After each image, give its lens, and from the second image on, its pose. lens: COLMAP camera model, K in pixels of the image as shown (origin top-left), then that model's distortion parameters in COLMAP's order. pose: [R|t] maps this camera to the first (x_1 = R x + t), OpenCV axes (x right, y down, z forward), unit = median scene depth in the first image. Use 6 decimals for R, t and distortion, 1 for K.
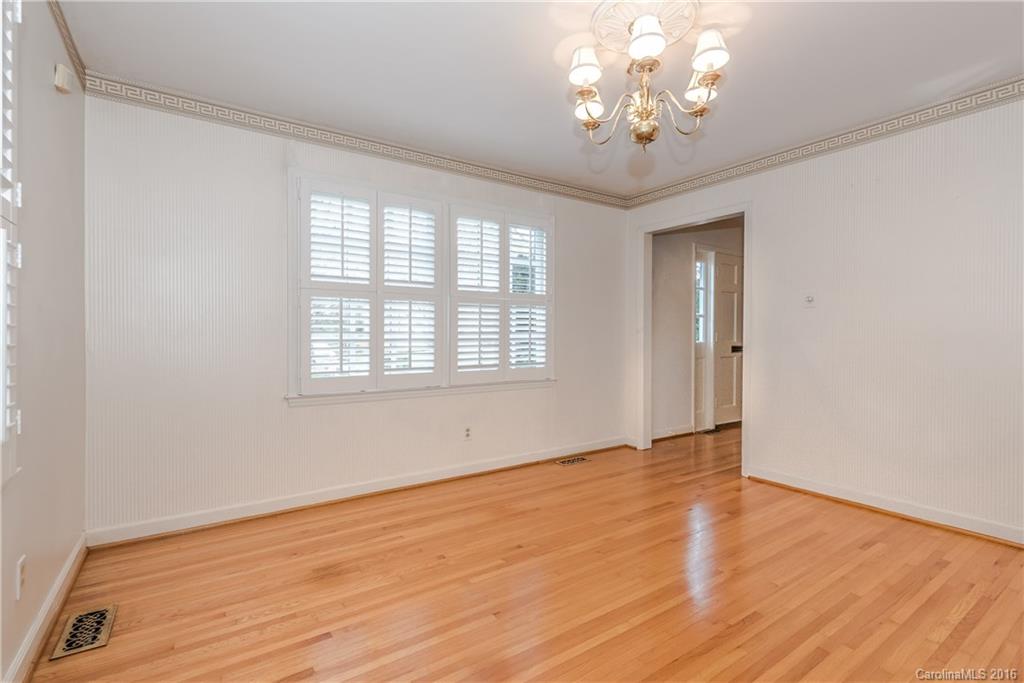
lens RADIAL K [[445.9, 0, 515.3], [0, 445.9, 330.9], [0, 0, 1]] dist [-0.003168, -0.000530]
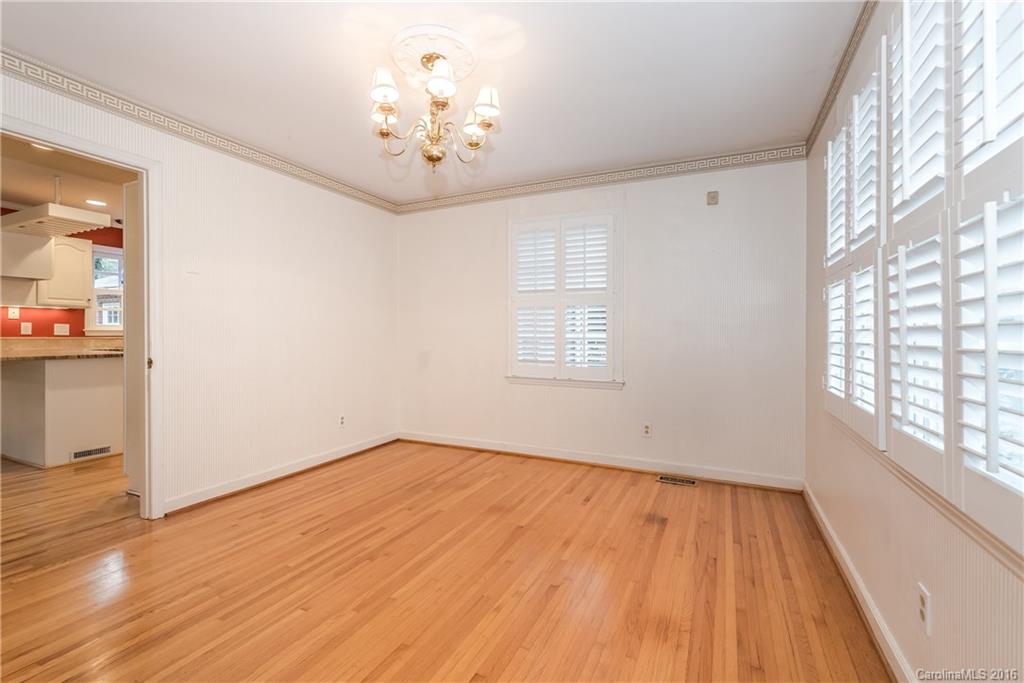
lens RADIAL K [[445.9, 0, 515.3], [0, 445.9, 330.9], [0, 0, 1]] dist [-0.003168, -0.000530]
pose [[-0.830468, -0.003246, -0.557056, 0.694504], [-0.007141, 0.999963, 0.004819, -0.034571], [0.557020, 0.007980, -0.830461, 1.899653]]
